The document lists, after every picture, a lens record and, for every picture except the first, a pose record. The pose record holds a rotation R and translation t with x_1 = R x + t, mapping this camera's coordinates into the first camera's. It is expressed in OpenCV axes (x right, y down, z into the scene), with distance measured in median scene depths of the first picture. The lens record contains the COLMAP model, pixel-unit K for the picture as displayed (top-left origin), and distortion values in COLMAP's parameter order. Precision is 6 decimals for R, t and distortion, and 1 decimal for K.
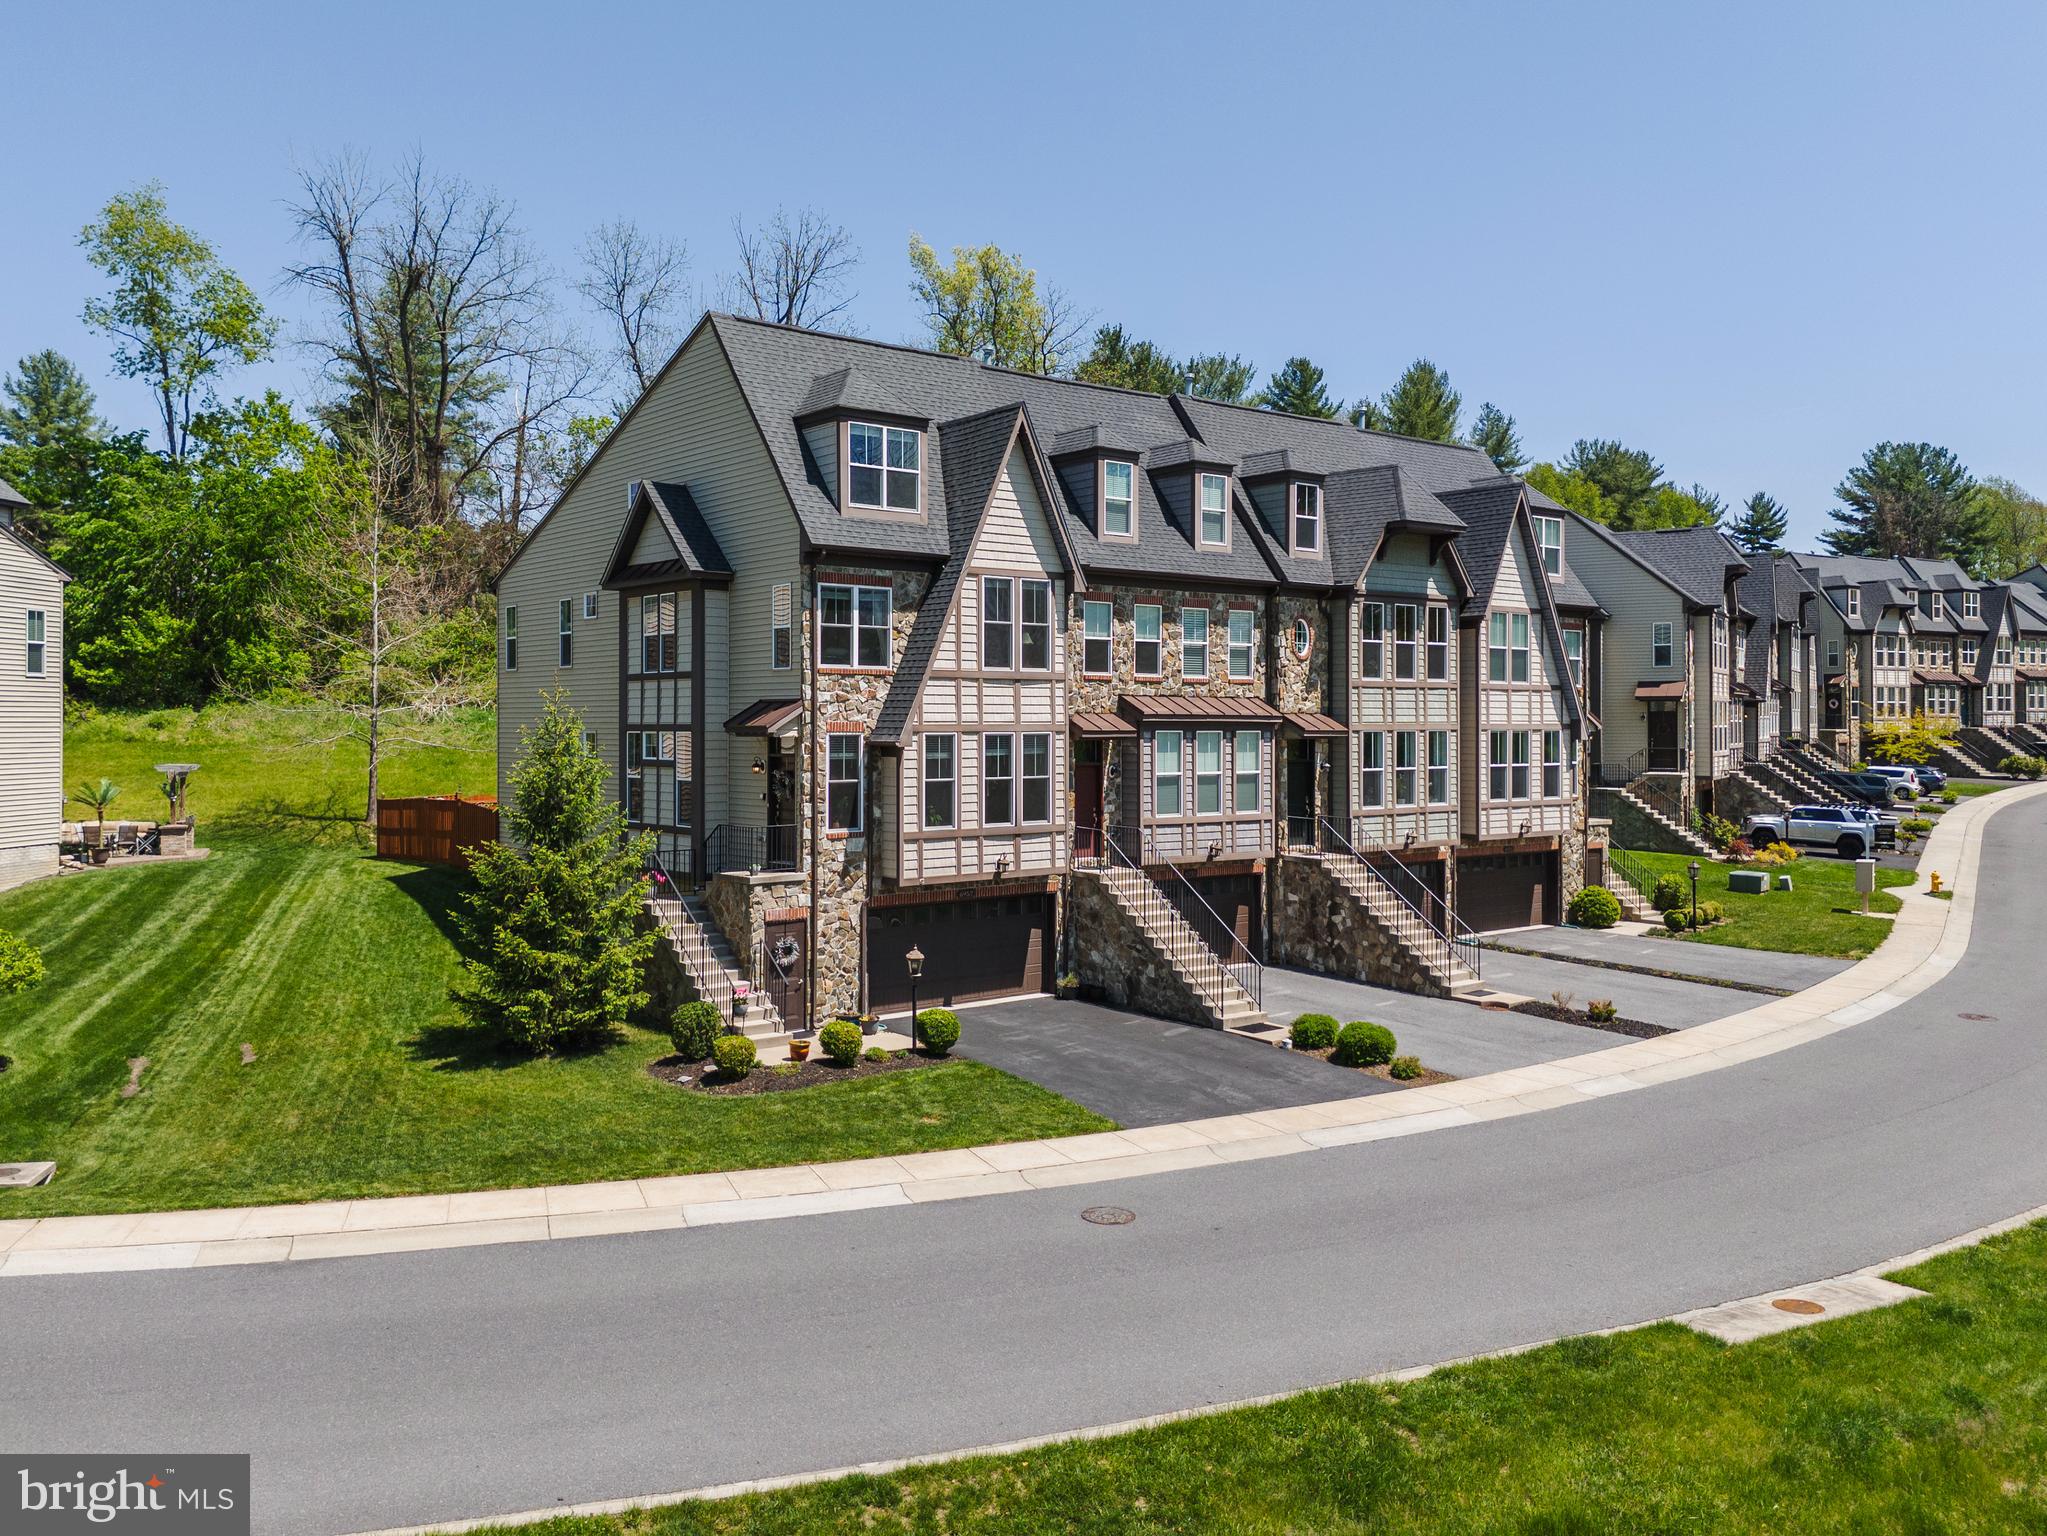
lens RADIAL K [[1628.1, 0, 973.5], [0, 1628.1, 708.7], [0, 0, 1]] dist [0.158964, -0.341711]
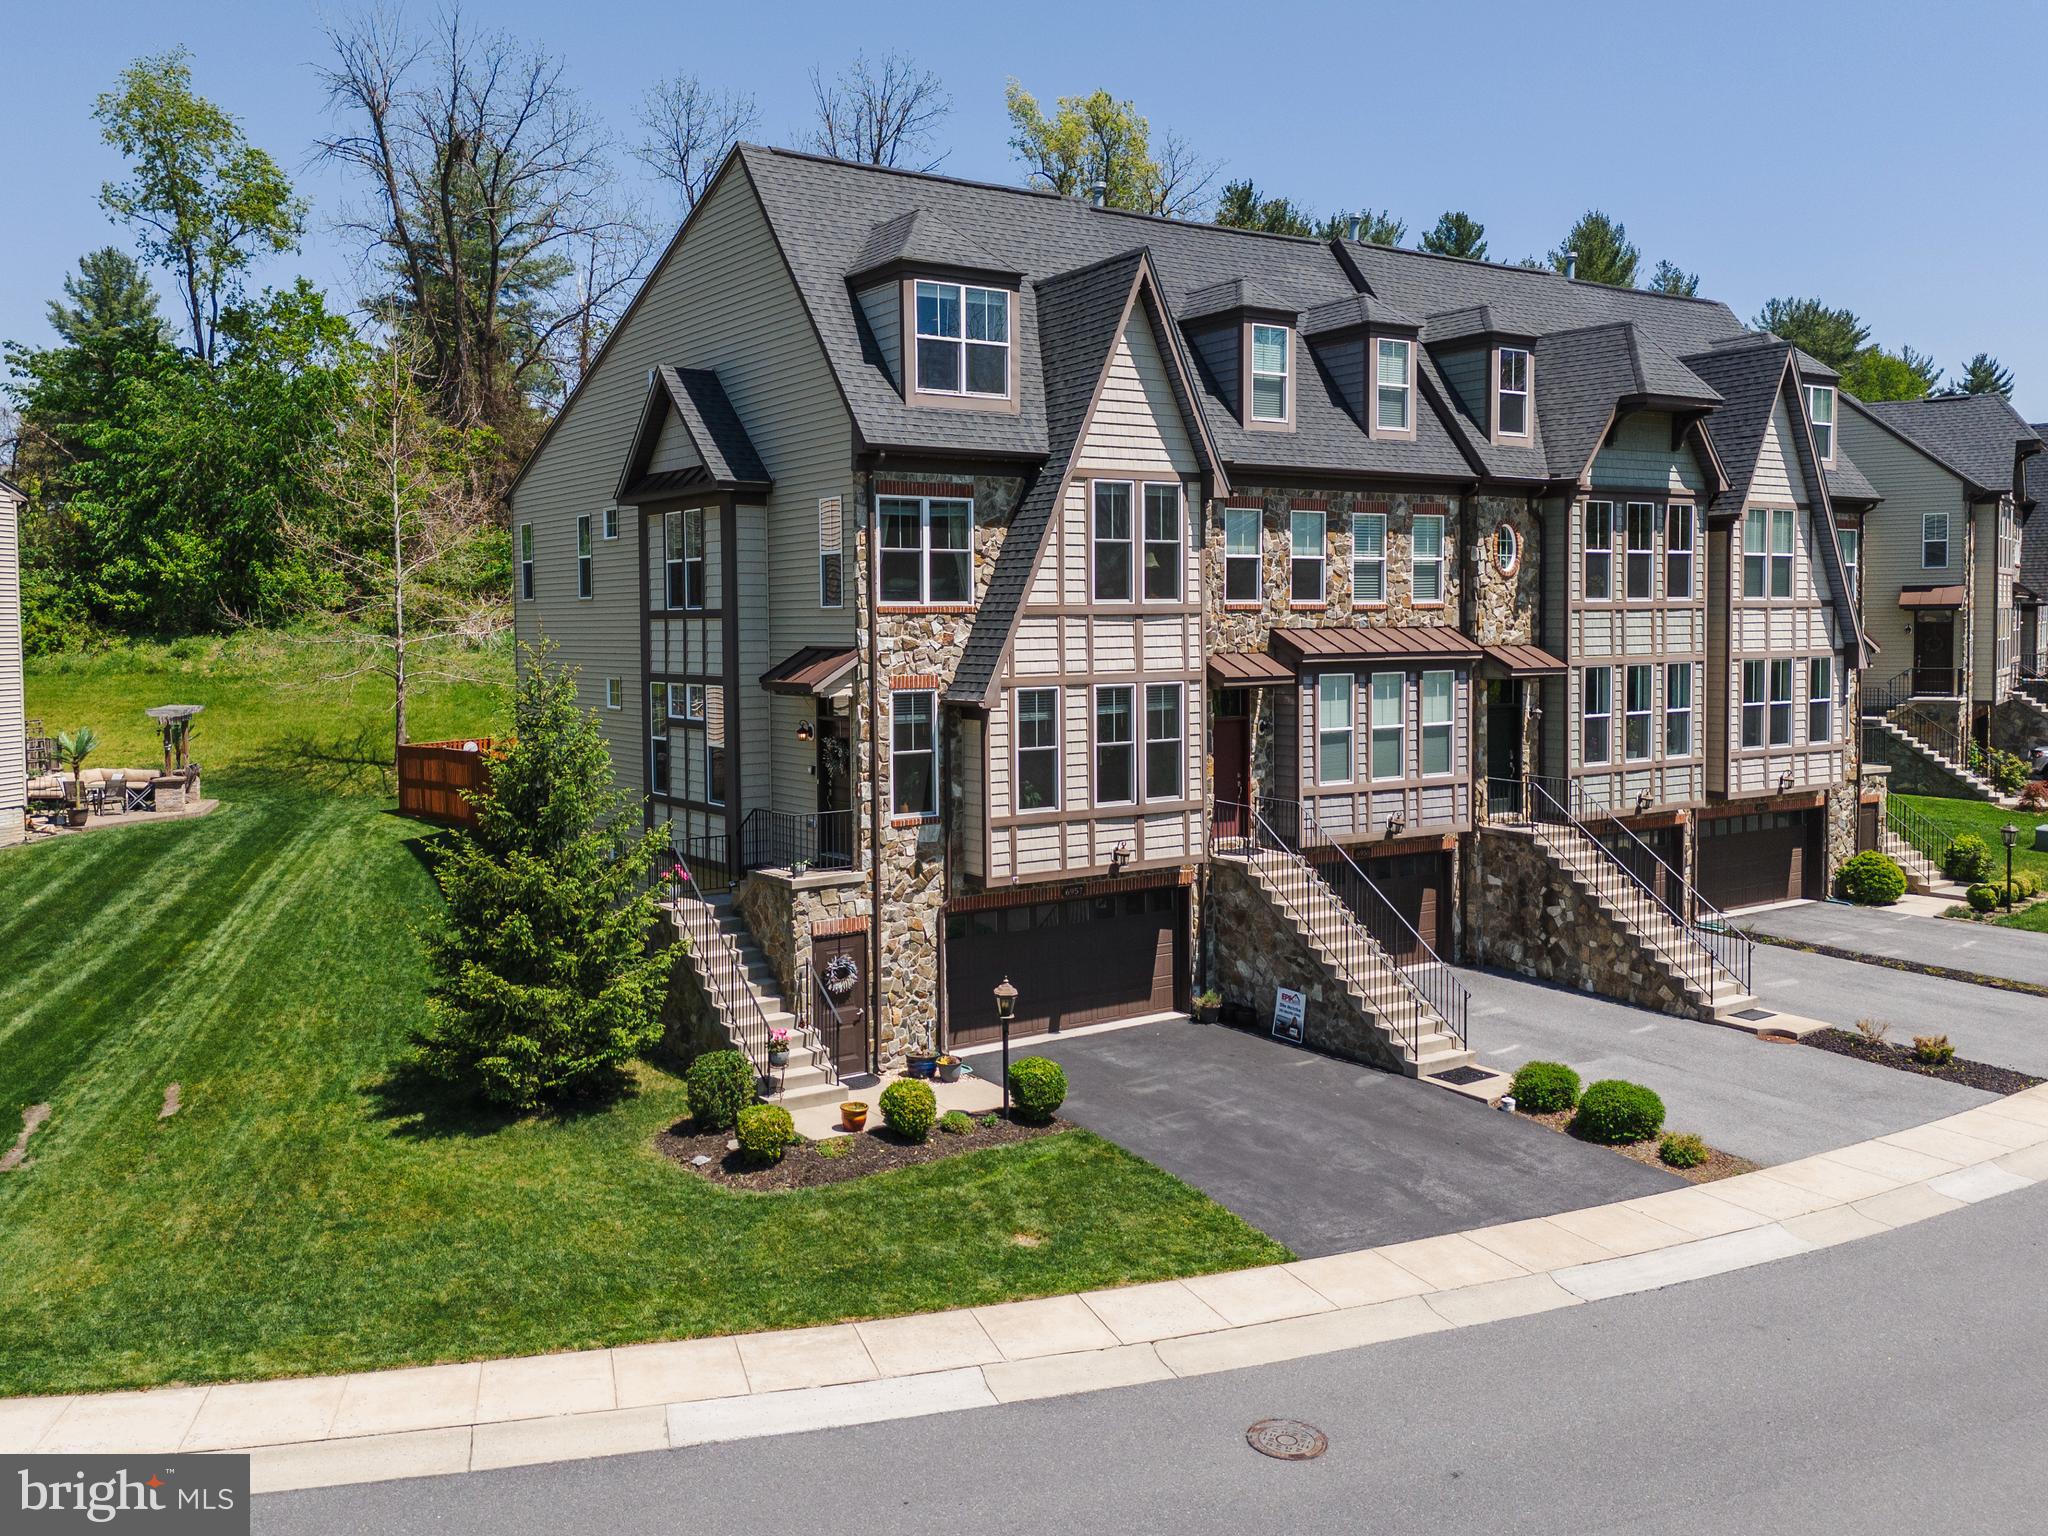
lens RADIAL K [[1687.8, 0, 935.3], [0, 1687.8, 691.9], [0, 0, 1]] dist [0.092872, -0.105805]
pose [[0.995941, -0.006778, -0.089750, 0.002317], [0.011349, 0.998658, 0.050527, -0.020800], [0.089287, -0.051340, 0.994682, 0.180134]]
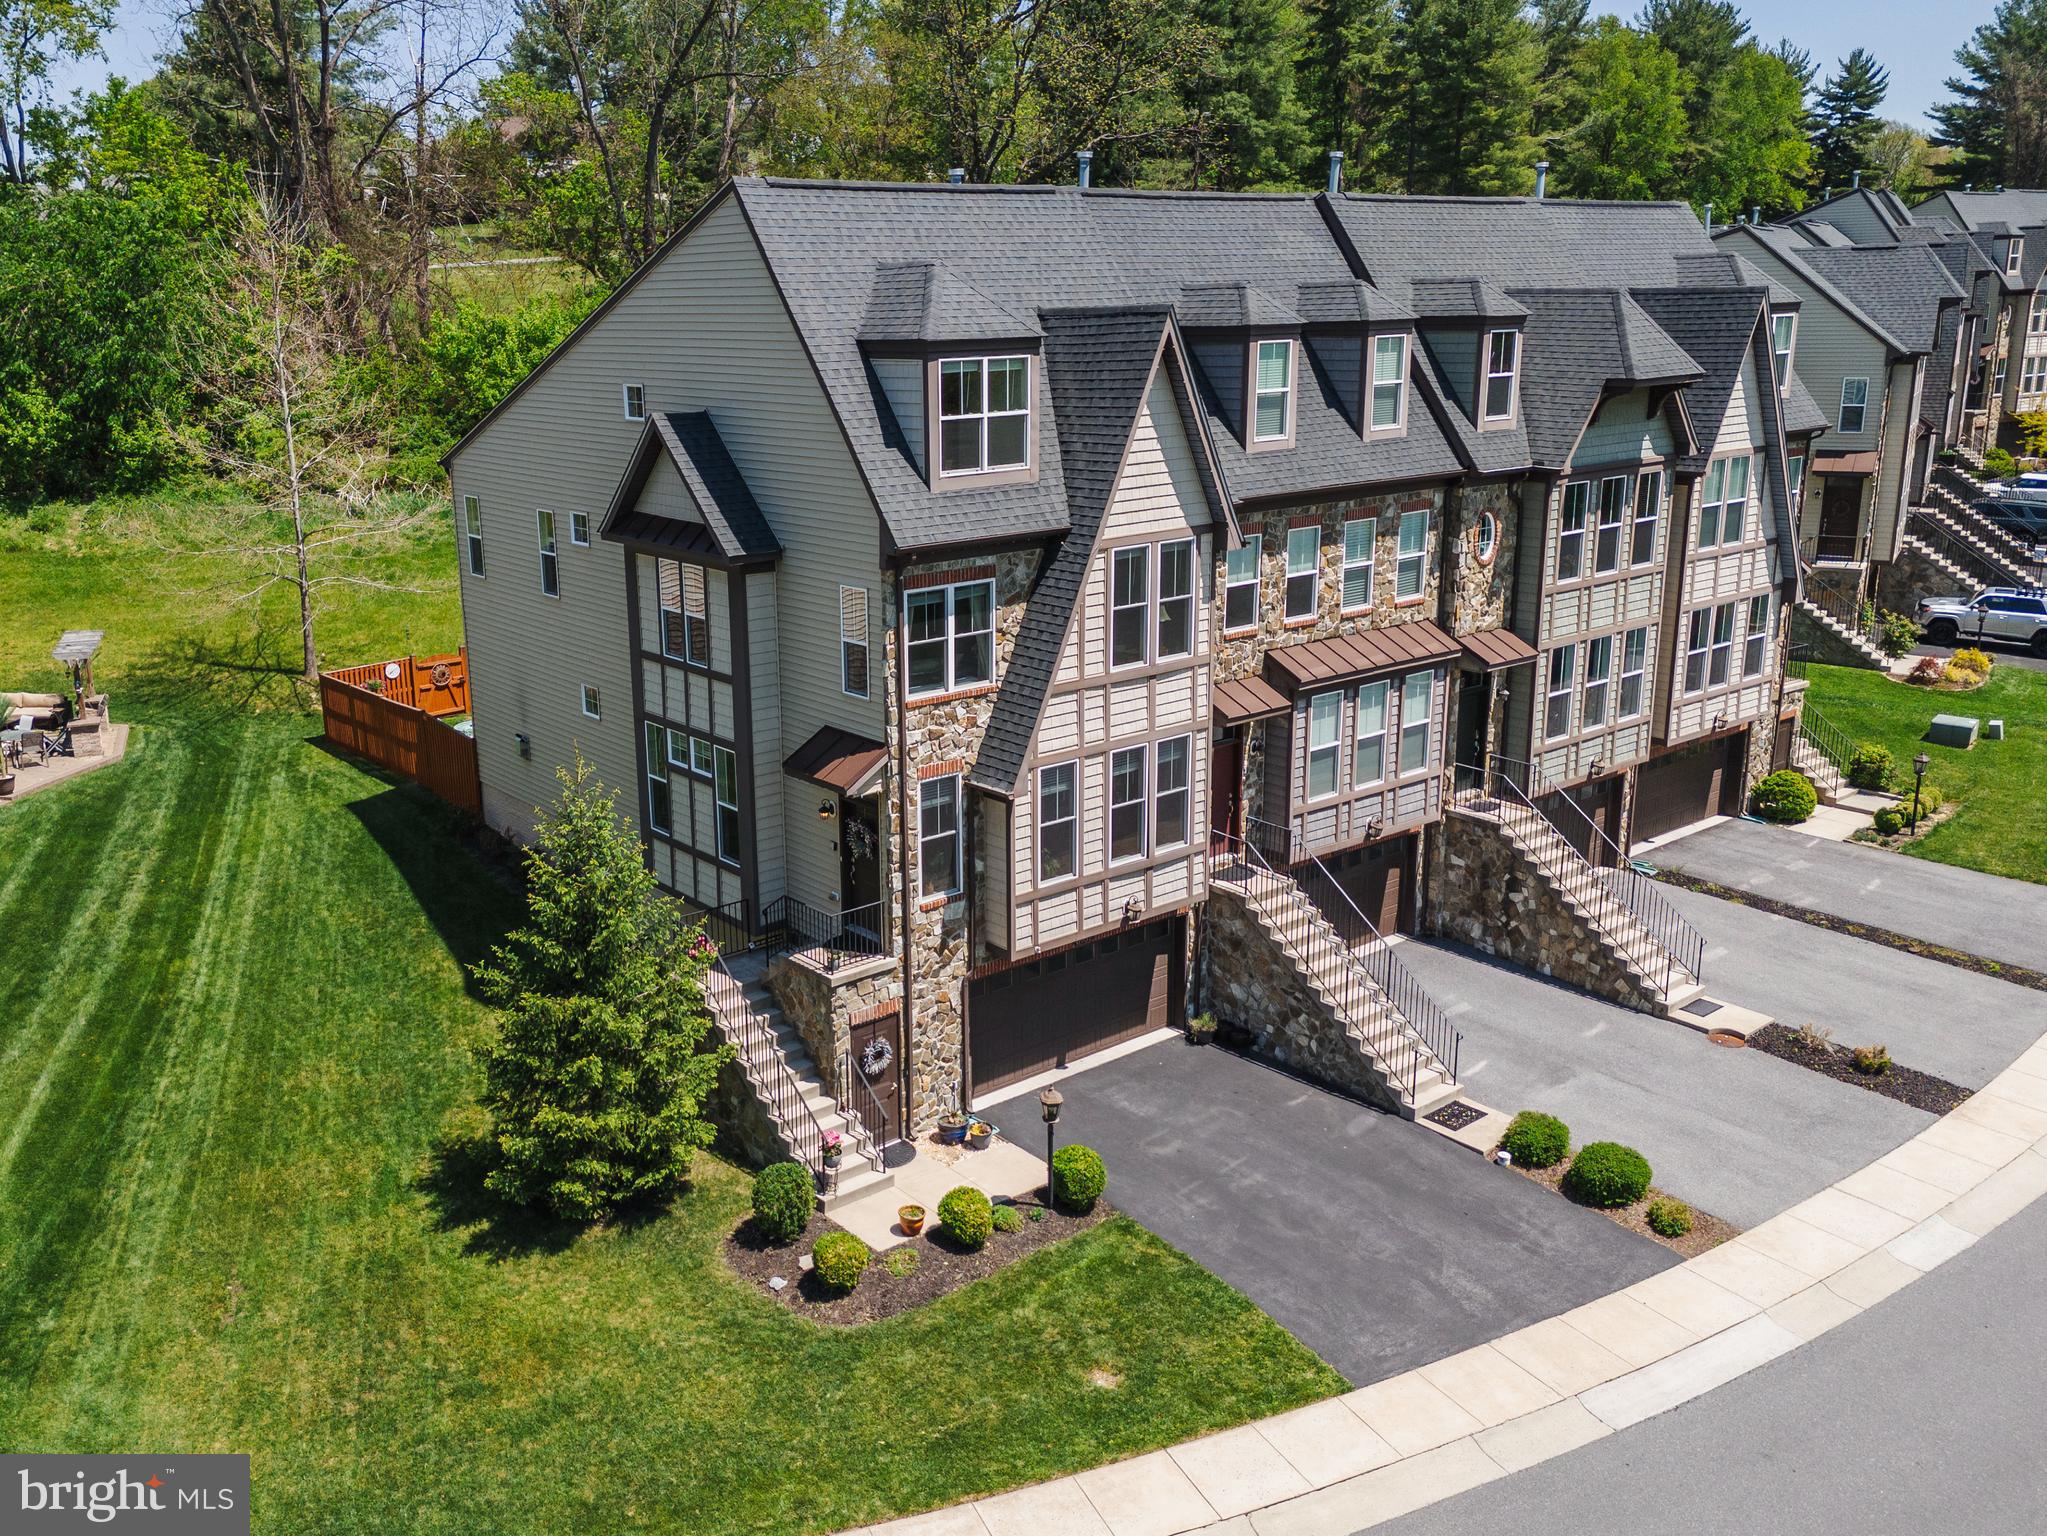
lens RADIAL K [[1733.8, 0, 886.8], [0, 1733.8, 728.6], [0, 0, 1]] dist [0.087885, -0.100105]
pose [[0.999715, -0.015709, -0.017959, -0.076775], [0.019716, 0.967781, 0.251022, -0.184046], [0.013437, -0.251304, 0.967815, 0.182804]]
